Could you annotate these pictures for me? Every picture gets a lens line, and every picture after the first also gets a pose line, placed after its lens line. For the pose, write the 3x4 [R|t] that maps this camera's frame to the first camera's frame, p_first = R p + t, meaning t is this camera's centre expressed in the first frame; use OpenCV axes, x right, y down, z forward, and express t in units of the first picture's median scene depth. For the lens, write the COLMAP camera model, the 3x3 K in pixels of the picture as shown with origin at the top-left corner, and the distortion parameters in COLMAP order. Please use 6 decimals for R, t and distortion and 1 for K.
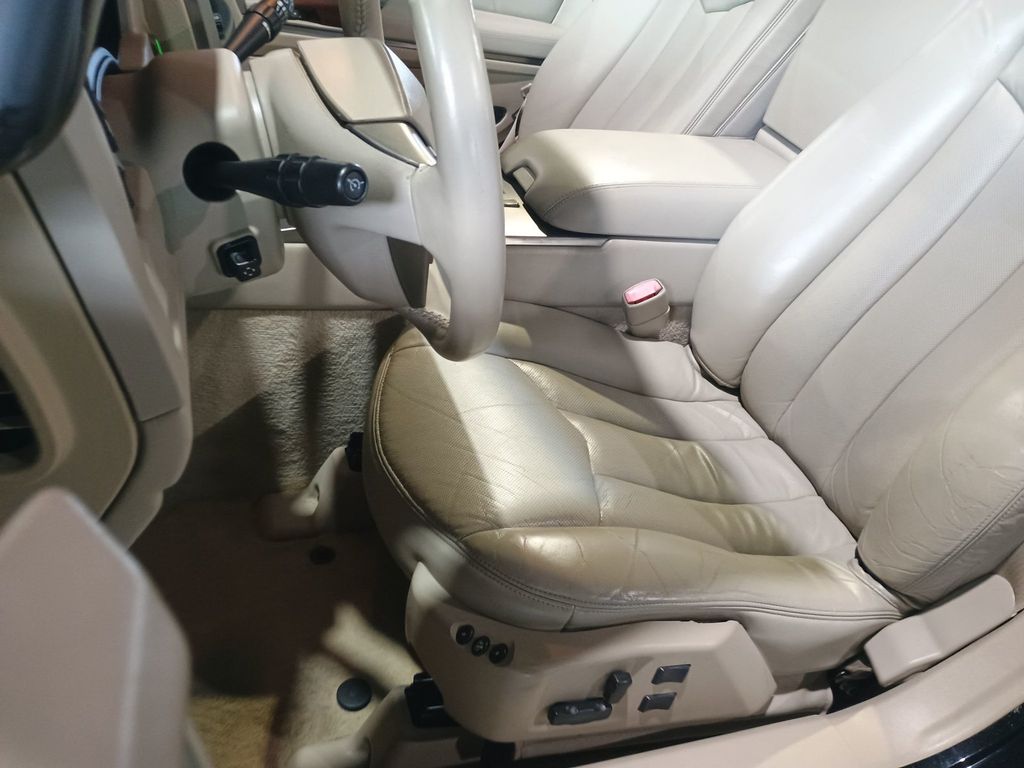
lens RADIAL K [[898.6, 0, 524.8], [0, 898.6, 384.3], [0, 0, 1]] dist [0.075307, -0.092955]
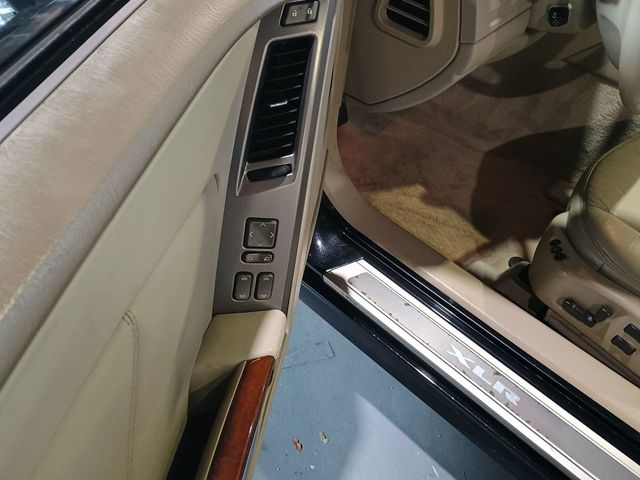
lens RADIAL K [[561.6, 0, 326.2], [0, 561.6, 231.0], [0, 0, 1]] dist [0.075307, -0.092955]
pose [[0.479143, 0.548445, -0.685295, 0.402679], [-0.473327, 0.818951, 0.324471, 0.065408], [0.739177, 0.168901, 0.651989, -0.150851]]
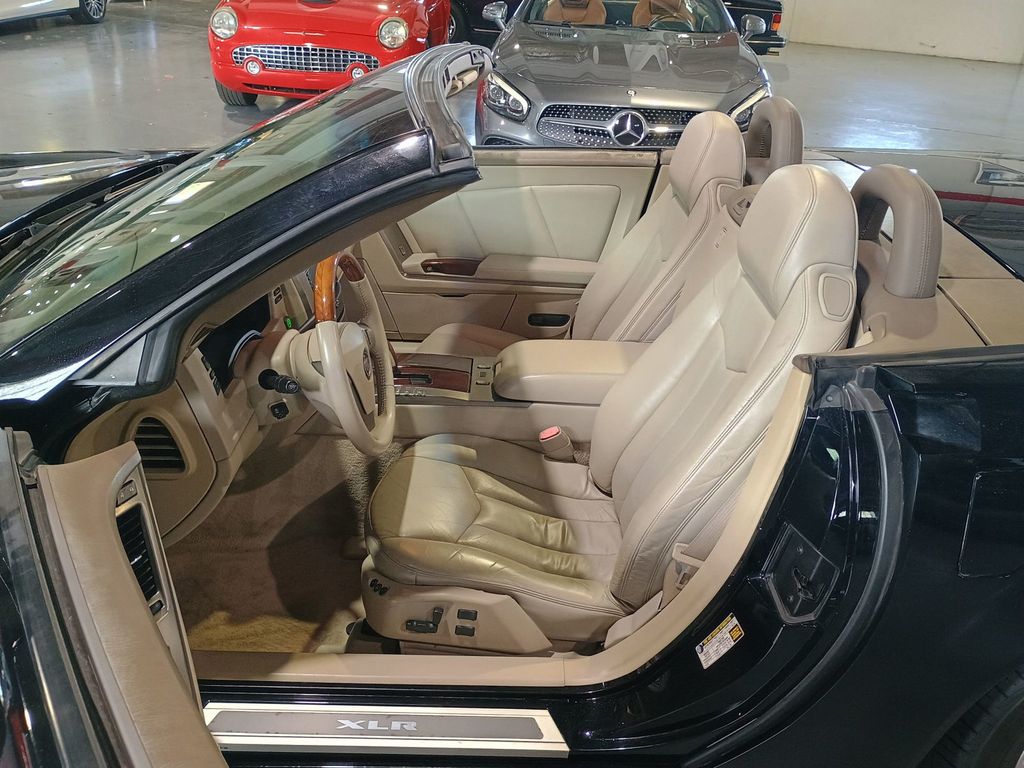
lens RADIAL K [[898.6, 0, 513.0], [0, 898.6, 391.2], [0, 0, 1]] dist [0.075307, -0.092955]
pose [[0.938302, 0.012533, -0.345589, 0.745939], [-0.067892, 0.986571, -0.148556, 0.090384], [0.339086, 0.162853, 0.926553, -0.734935]]
